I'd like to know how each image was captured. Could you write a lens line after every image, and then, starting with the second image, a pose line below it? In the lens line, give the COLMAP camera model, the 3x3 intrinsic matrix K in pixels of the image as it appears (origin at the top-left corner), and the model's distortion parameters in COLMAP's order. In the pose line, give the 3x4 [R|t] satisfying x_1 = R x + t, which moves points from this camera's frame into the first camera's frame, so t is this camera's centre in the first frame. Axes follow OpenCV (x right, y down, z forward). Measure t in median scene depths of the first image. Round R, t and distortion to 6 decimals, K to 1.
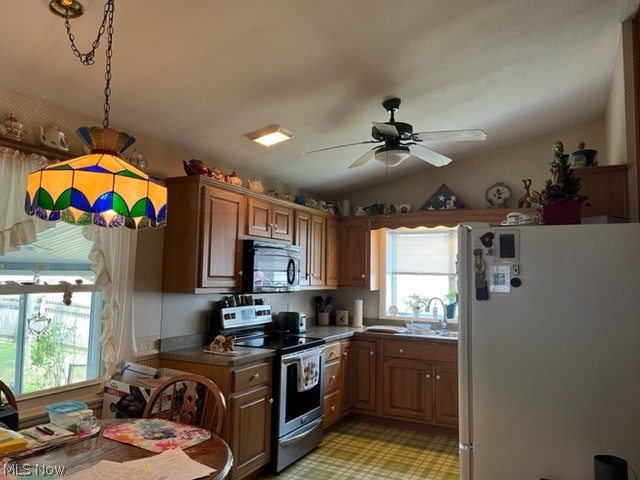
lens RADIAL K [[481.3, 0, 320.6], [0, 481.3, 241.9], [0, 0, 1]] dist [0.045471, -0.059258]
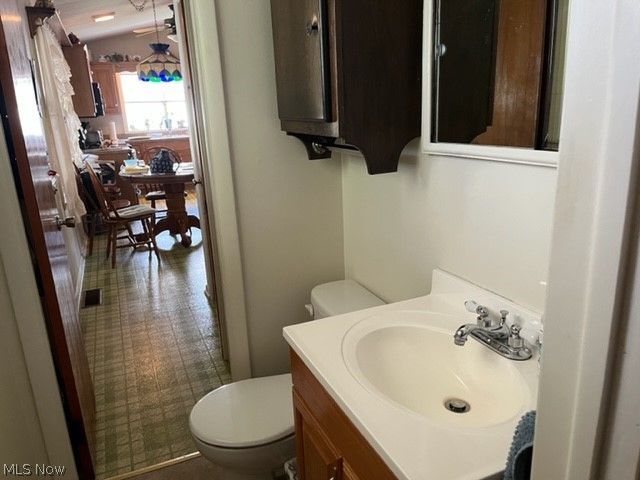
lens RADIAL K [[481.3, 0, 320.6], [0, 481.3, 241.9], [0, 0, 1]] dist [0.045471, -0.059258]
pose [[0.633007, -0.255564, 0.730746, -0.845208], [-0.002000, 0.943395, 0.331666, -0.035766], [-0.774143, -0.211408, 0.596665, -0.581788]]
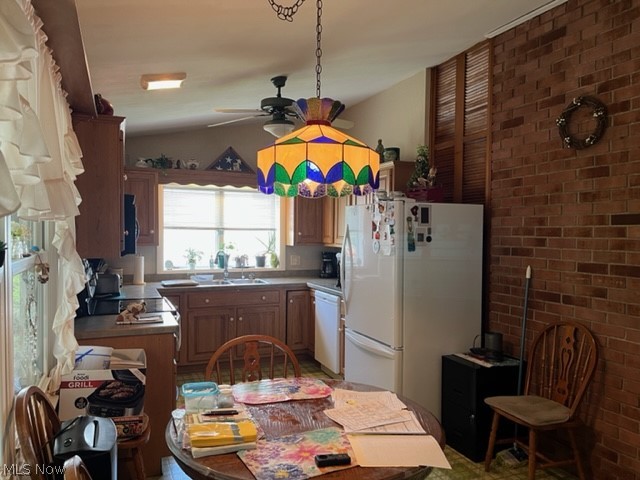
lens RADIAL K [[481.3, 0, 320.6], [0, 481.3, 241.9], [0, 0, 1]] dist [0.045471, -0.059258]
pose [[0.645135, -0.027917, 0.763559, -0.502509], [-0.054383, 0.995120, 0.082332, -0.007994], [-0.762131, -0.094639, 0.640468, 0.134526]]
